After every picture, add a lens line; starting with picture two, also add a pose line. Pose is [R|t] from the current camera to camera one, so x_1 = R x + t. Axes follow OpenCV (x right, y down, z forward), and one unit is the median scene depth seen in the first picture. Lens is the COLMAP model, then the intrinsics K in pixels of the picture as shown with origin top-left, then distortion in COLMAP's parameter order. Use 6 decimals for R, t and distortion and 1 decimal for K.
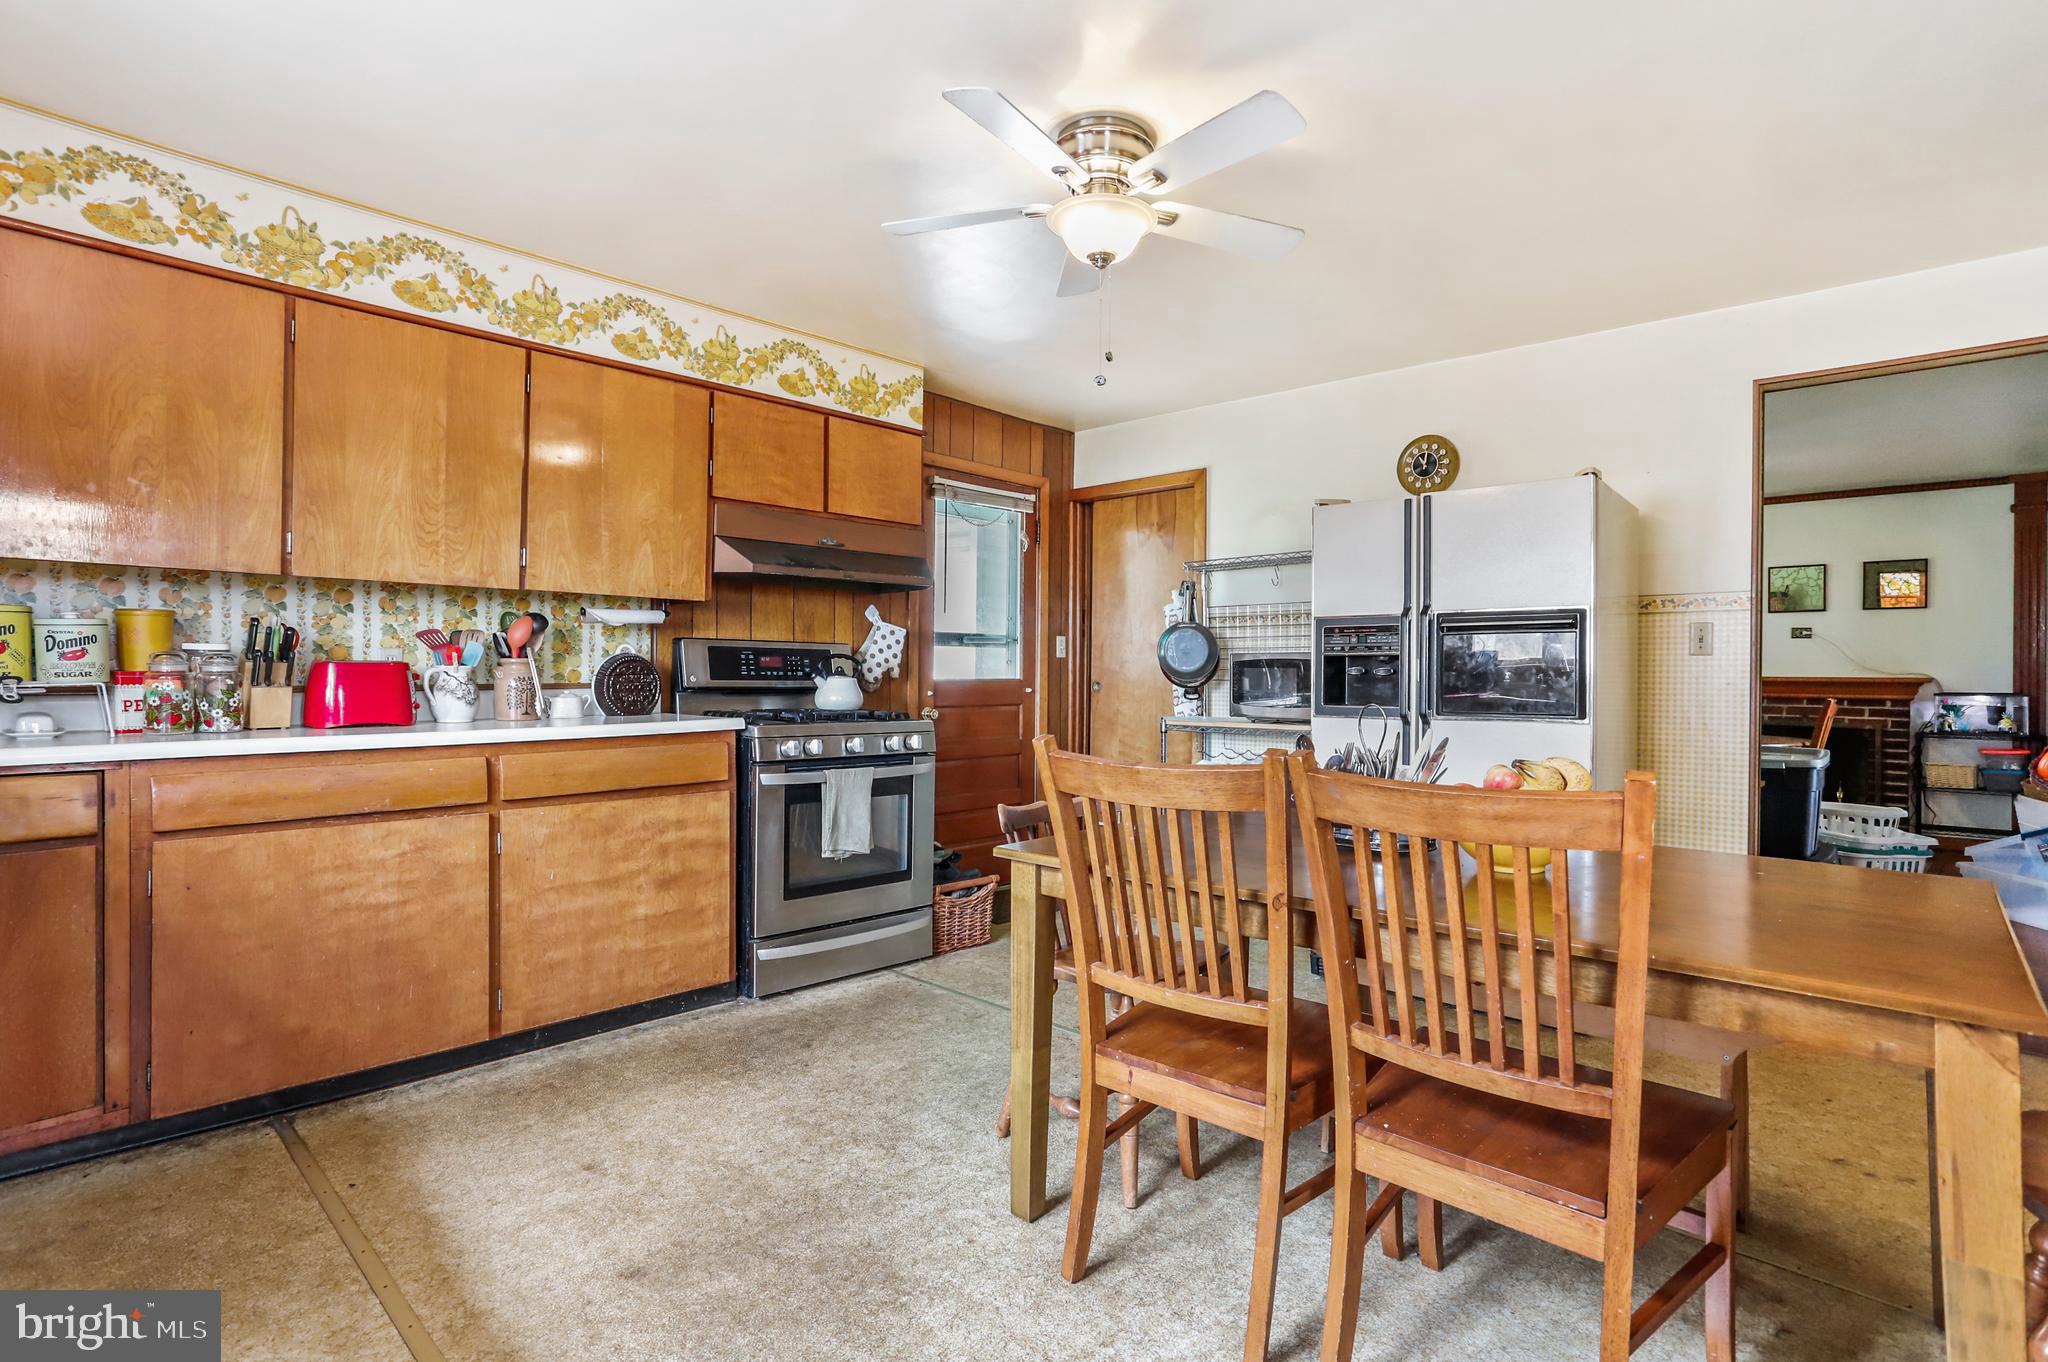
lens RADIAL K [[1009.4, 0, 1024.0], [0, 1009.4, 681.0], [0, 0, 1]] dist [-0.060794, 0.033779]
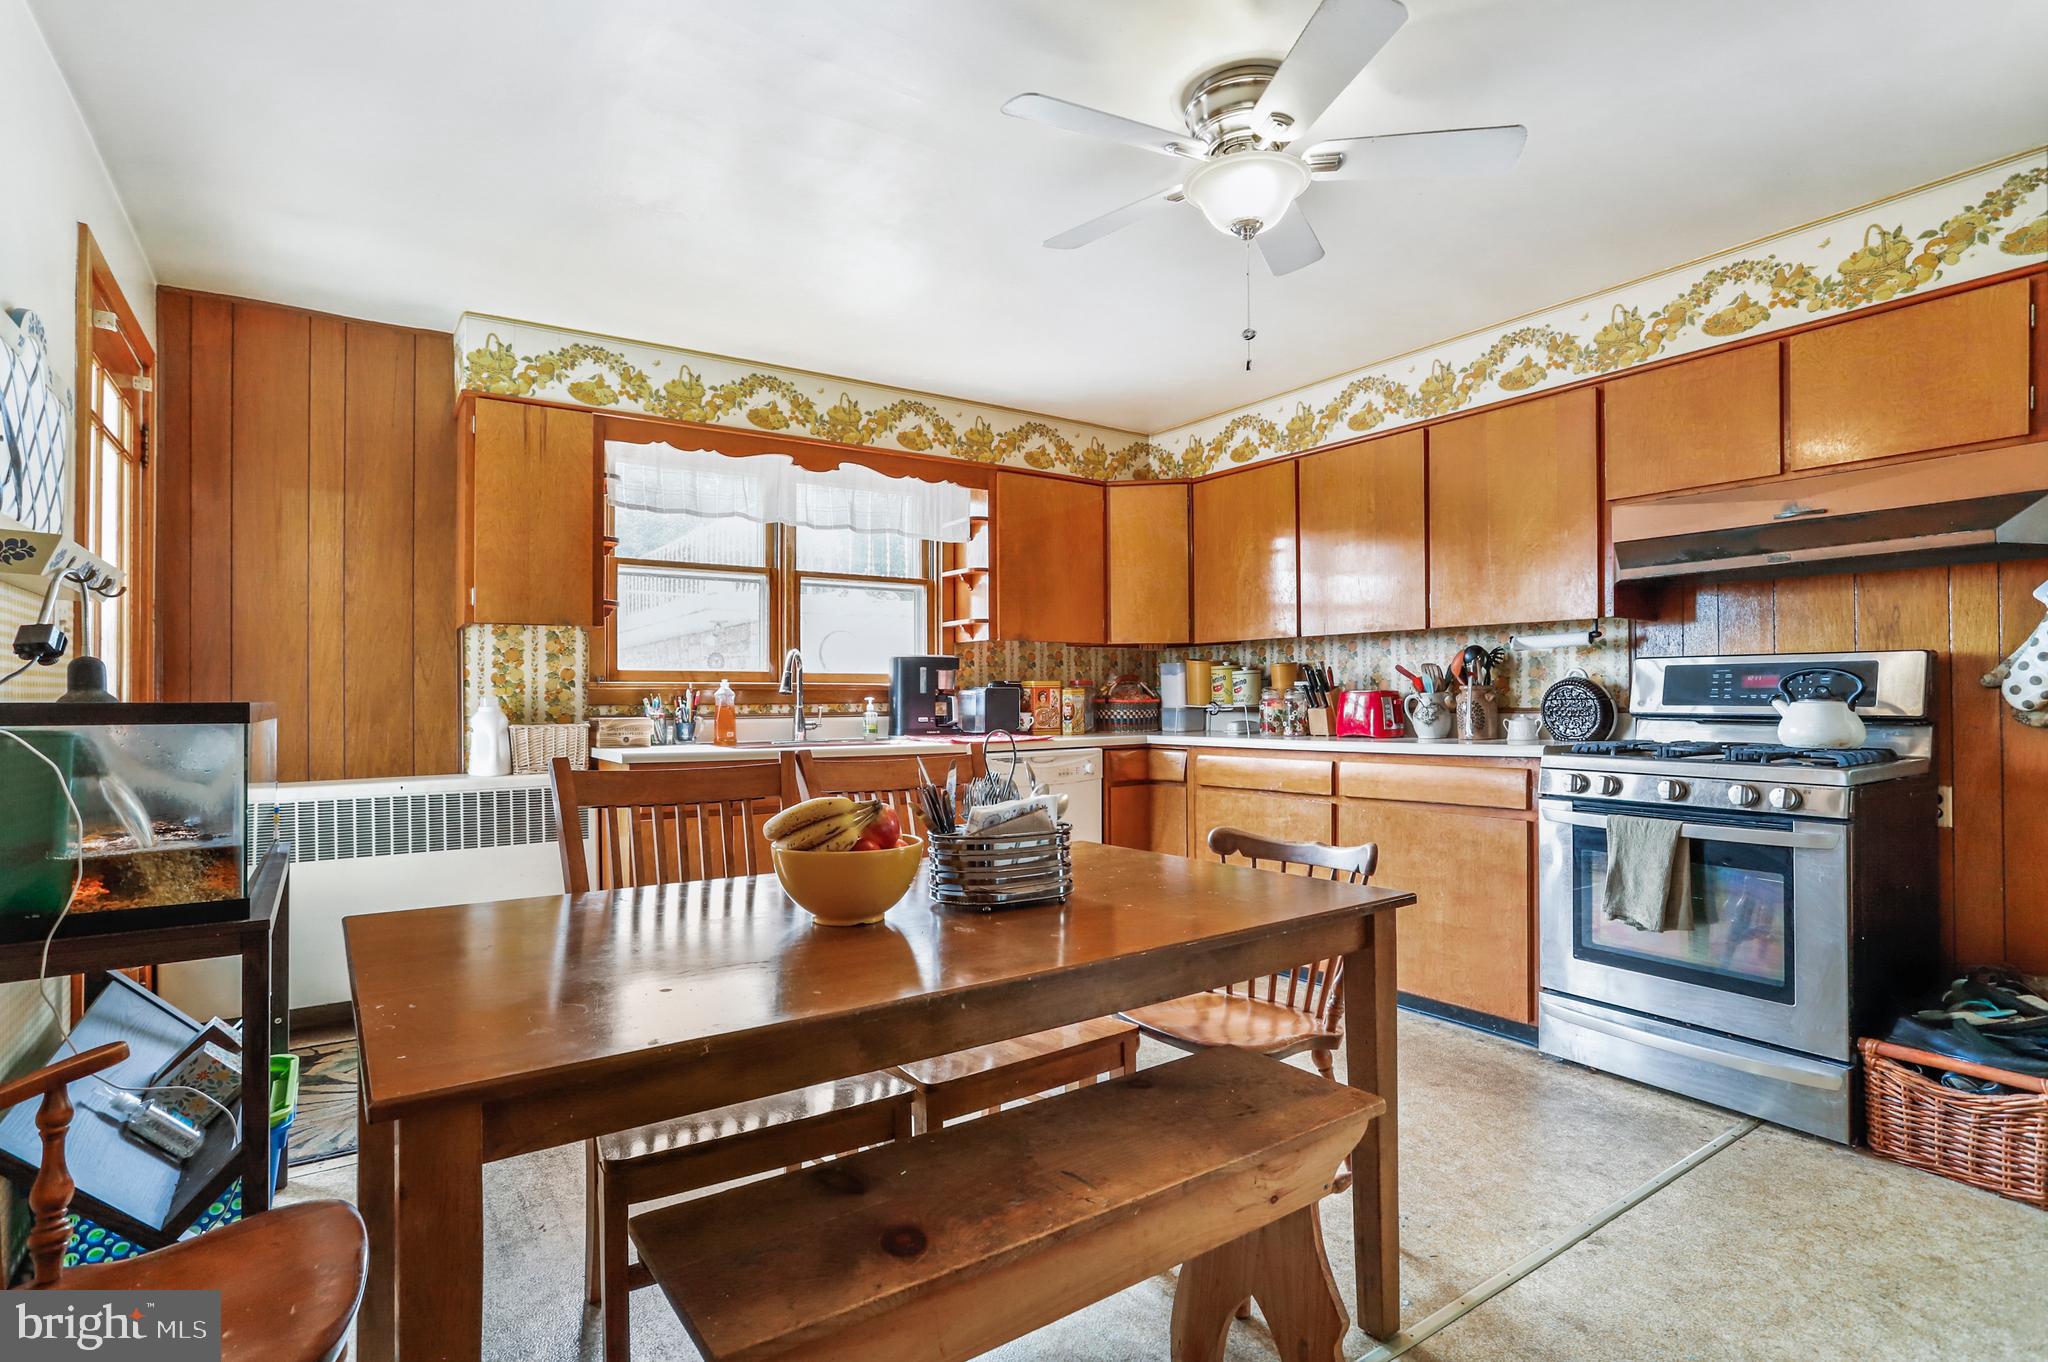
lens RADIAL K [[1009.4, 0, 1024.0], [0, 1009.4, 681.0], [0, 0, 1]] dist [-0.060794, 0.033779]
pose [[-0.209852, -0.025041, -0.977412, 0.649745], [-0.008065, 0.999682, -0.023879, 0.003225], [0.977700, 0.002872, -0.209988, 0.657320]]
